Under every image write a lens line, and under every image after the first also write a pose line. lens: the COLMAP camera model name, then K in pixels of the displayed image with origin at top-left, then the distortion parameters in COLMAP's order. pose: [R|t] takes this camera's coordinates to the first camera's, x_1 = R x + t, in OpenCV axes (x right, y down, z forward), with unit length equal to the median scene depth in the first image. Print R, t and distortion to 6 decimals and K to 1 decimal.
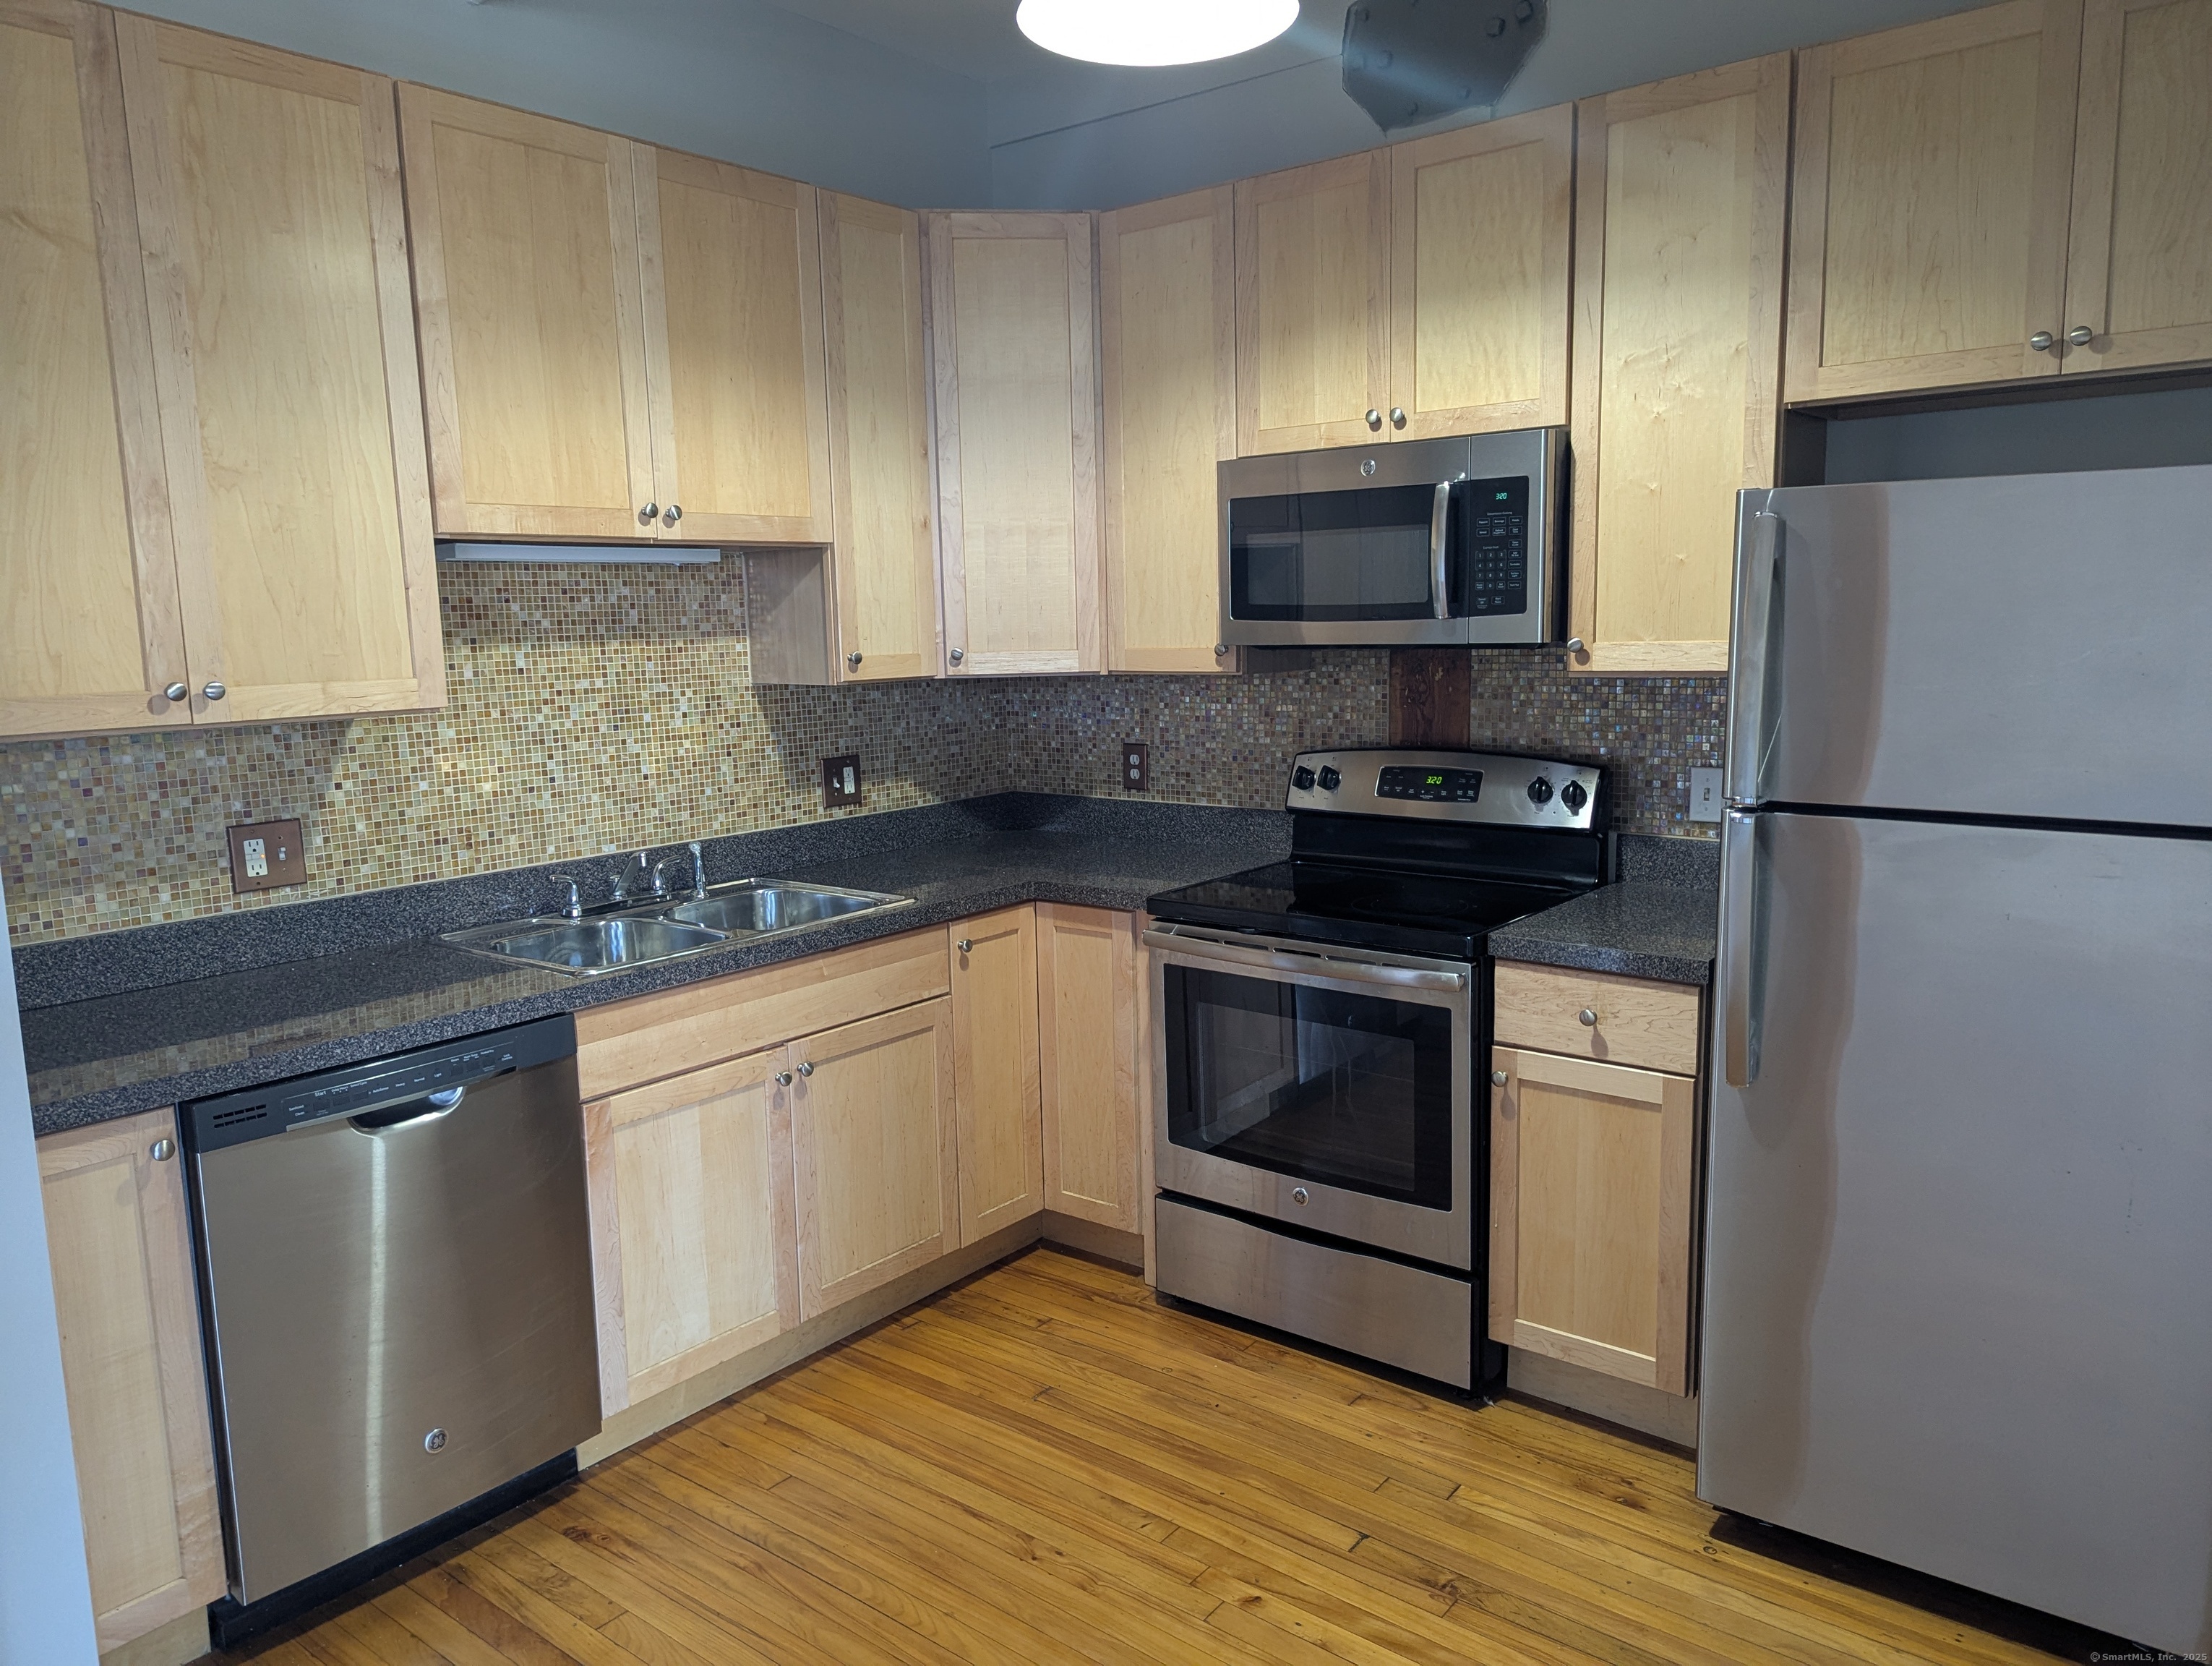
lens RADIAL K [[1573.5, 0, 1112.5], [0, 1573.5, 836.4], [0, 0, 1]] dist [0.056222, -0.051251]
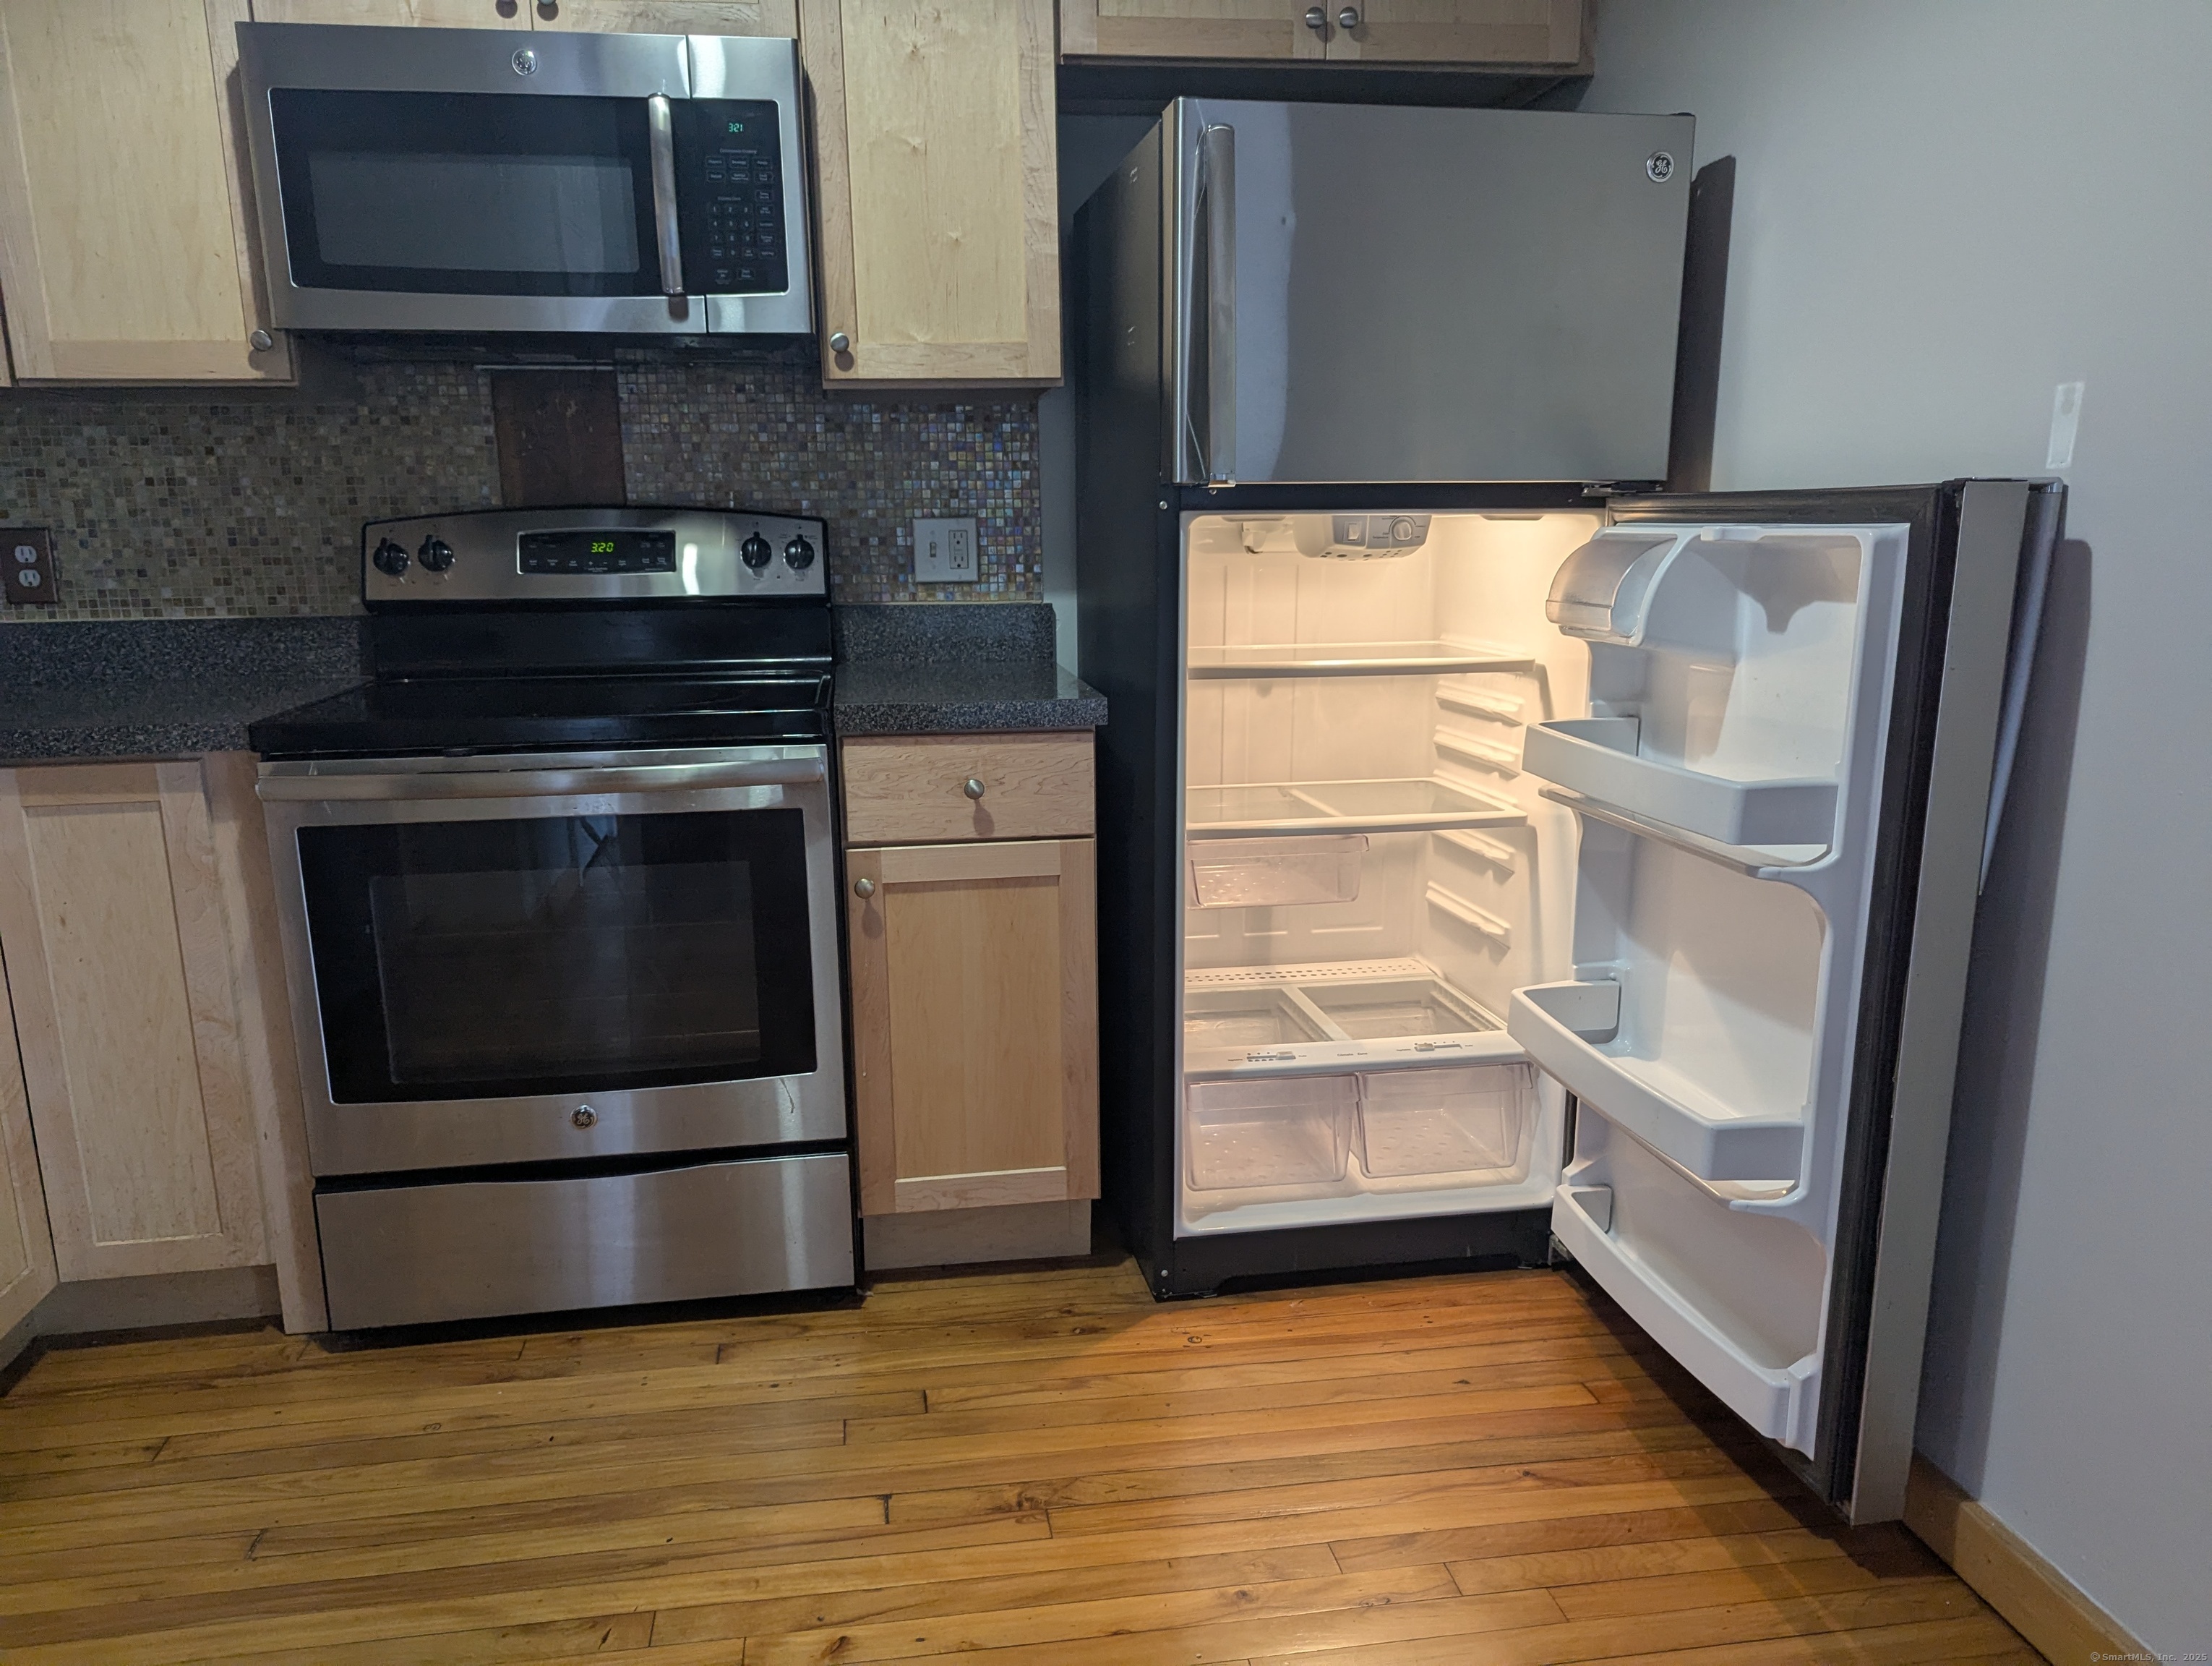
lens RADIAL K [[1573.5, 0, 1119.1], [0, 1573.5, 860.1], [0, 0, 1]] dist [0.056222, -0.051251]
pose [[0.678852, -0.147638, 0.719279, -0.200847], [0.105031, 0.989029, 0.103879, 0.061369], [-0.726724, 0.005028, 0.686911, 0.316942]]
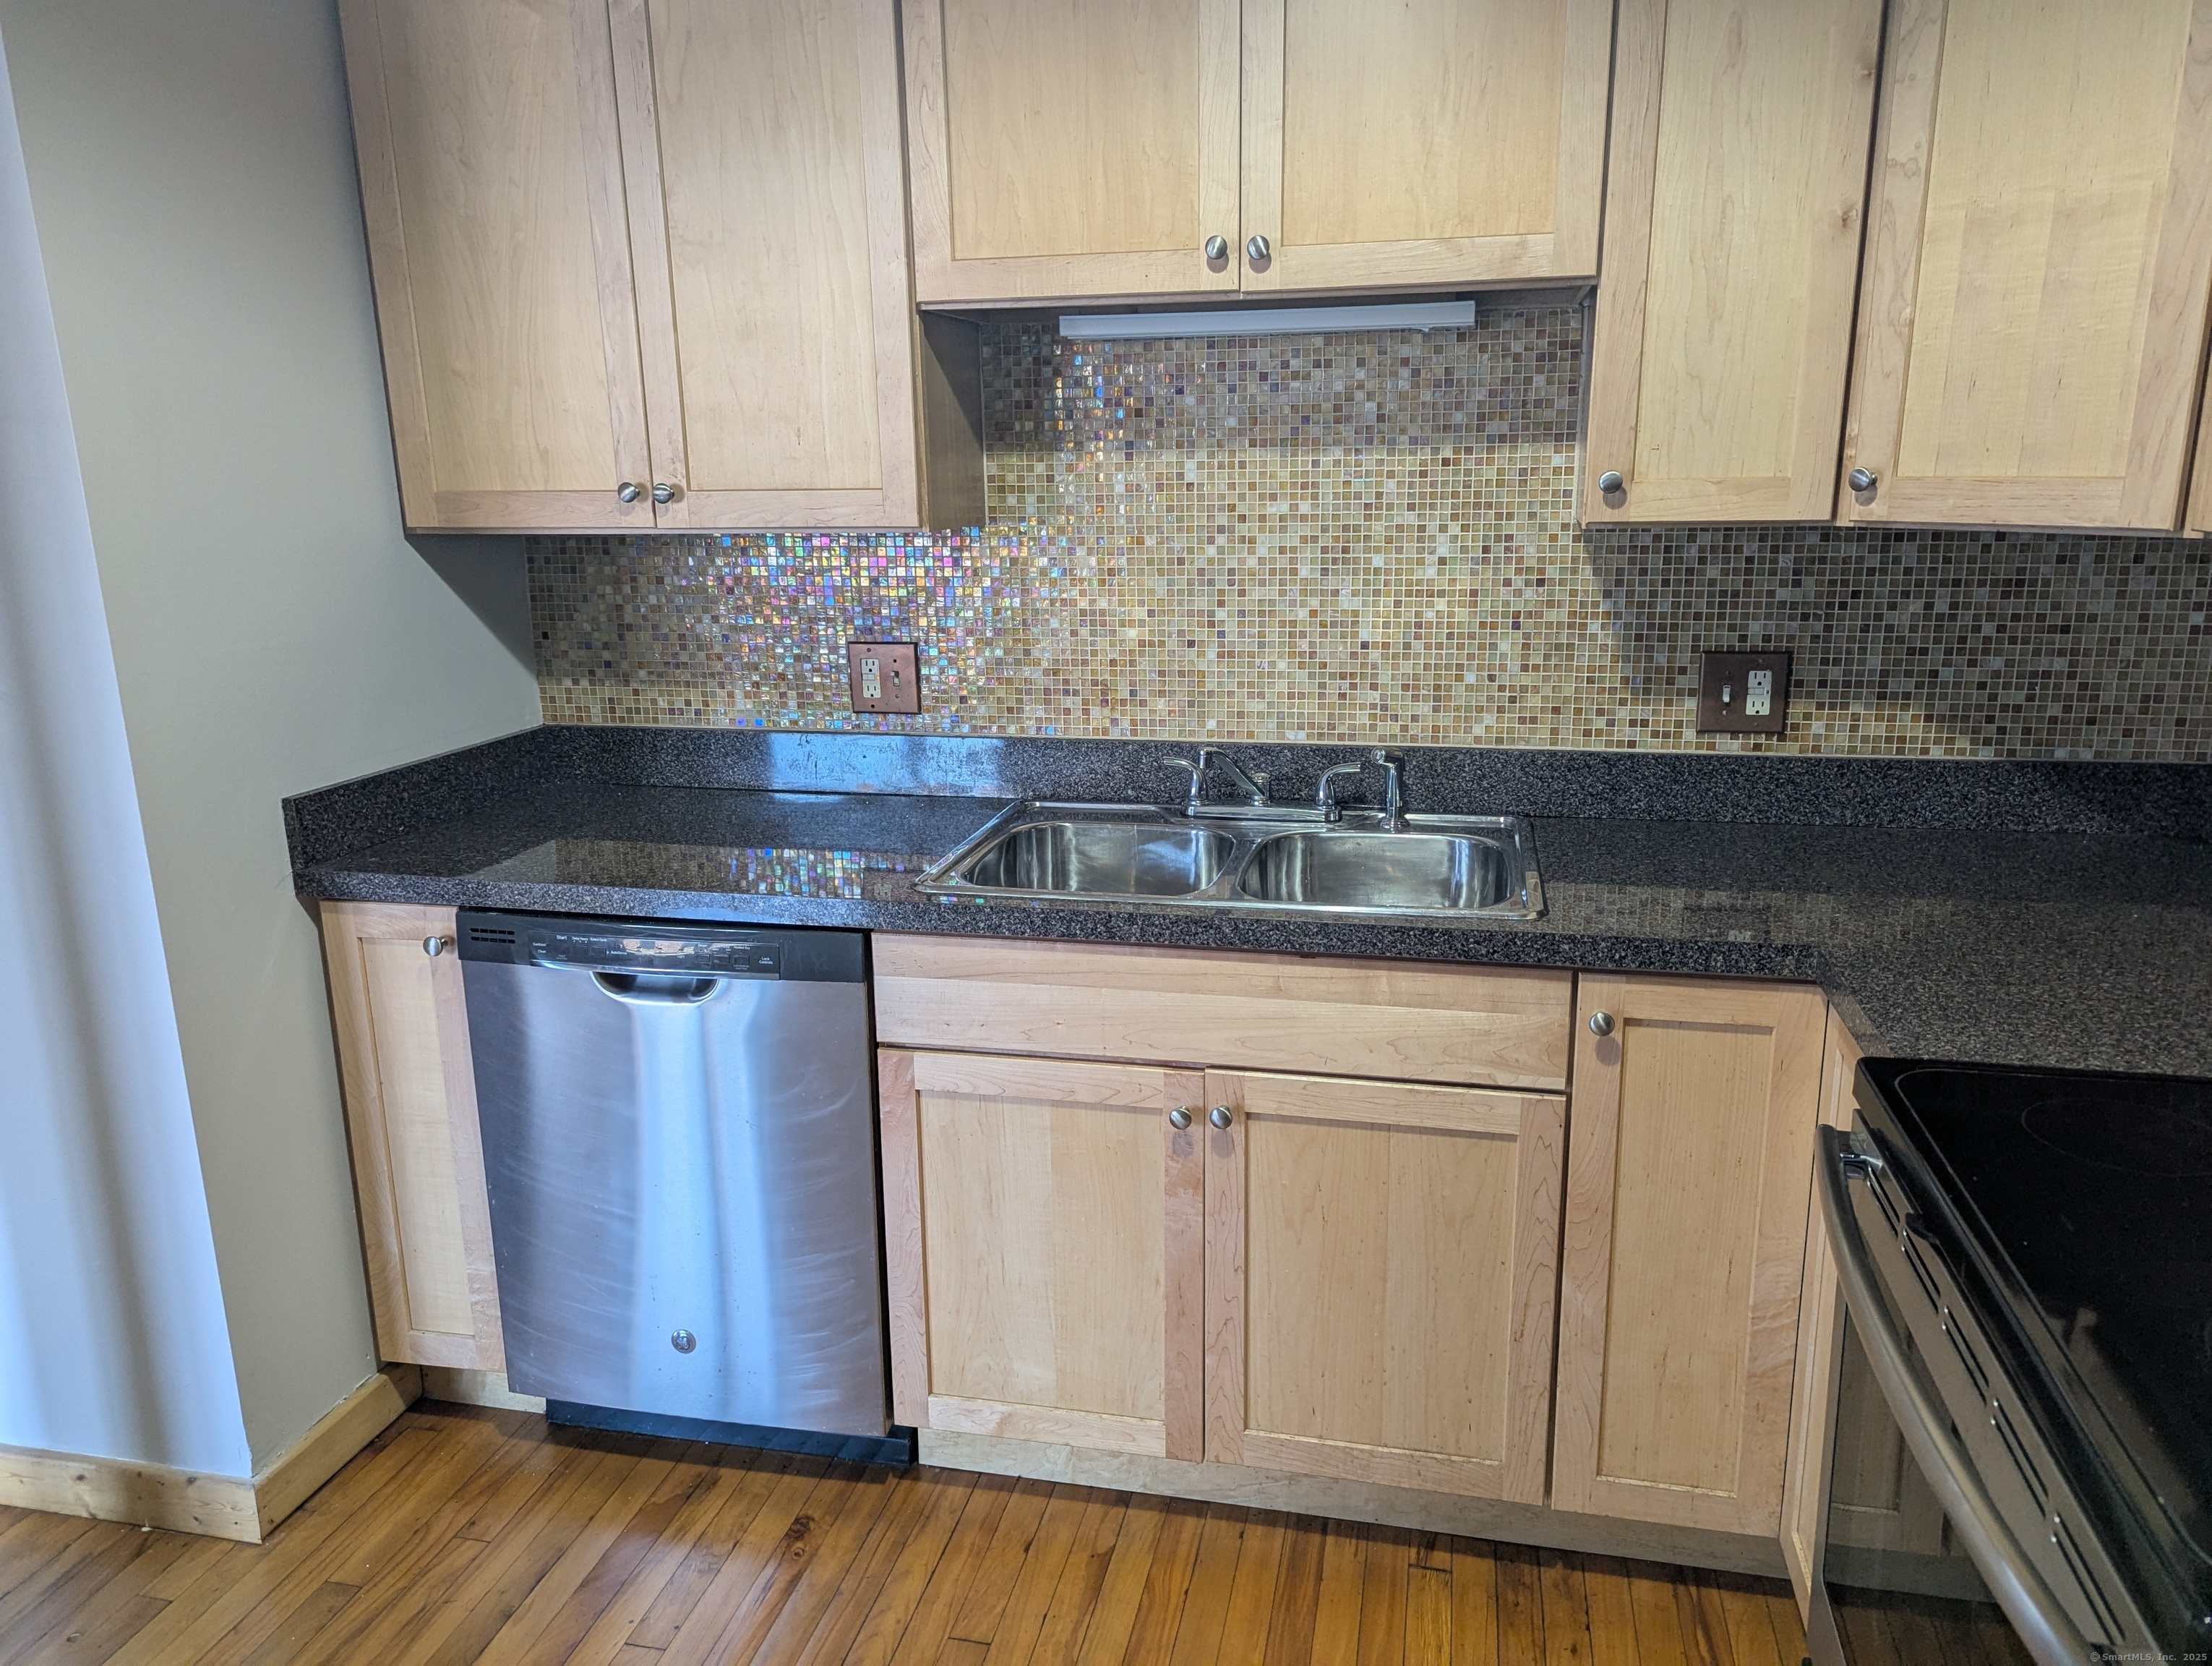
lens RADIAL K [[1573.5, 0, 1107.0], [0, 1573.5, 846.2], [0, 0, 1]] dist [0.056222, -0.051251]
pose [[0.435011, 0.234832, -0.869264, 0.299730], [-0.124660, 0.971803, 0.200148, -0.079772], [0.891754, 0.021296, 0.452019, 0.598741]]
